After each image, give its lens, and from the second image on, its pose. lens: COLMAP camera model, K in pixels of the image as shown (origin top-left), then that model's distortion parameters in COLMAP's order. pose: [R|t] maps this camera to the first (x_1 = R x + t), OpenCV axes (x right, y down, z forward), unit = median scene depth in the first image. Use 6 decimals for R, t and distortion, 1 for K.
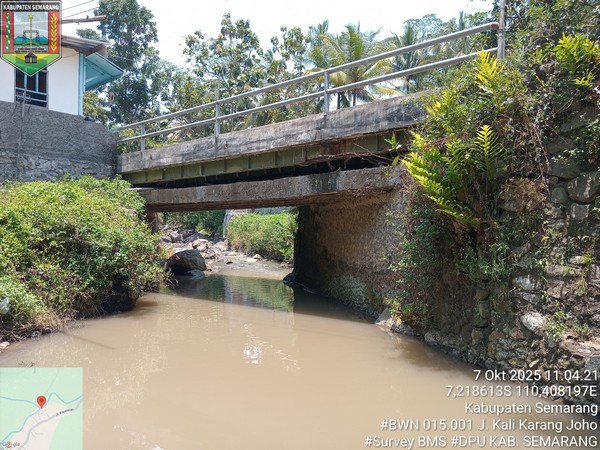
lens RADIAL K [[450.9, 0, 300.7], [0, 450.9, 222.8], [0, 0, 1]] dist [0.038488, -0.100870]
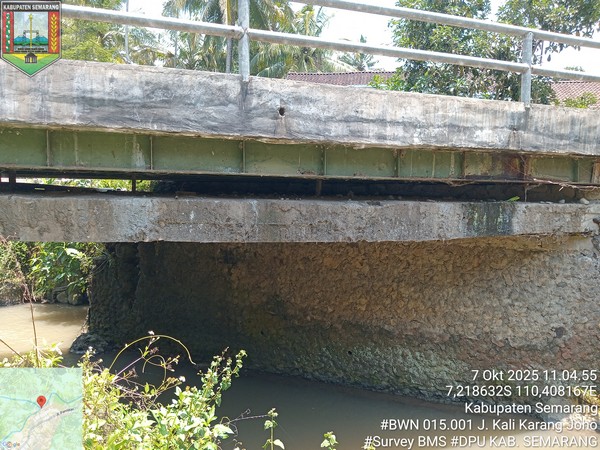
lens RADIAL K [[450.9, 0, 300.7], [0, 450.9, 222.8], [0, 0, 1]] dist [0.038488, -0.100870]
pose [[0.546654, -0.038738, 0.836462, -0.541528], [-0.033763, 0.997097, 0.068243, -0.109232], [-0.836678, -0.065546, 0.543759, 0.830480]]
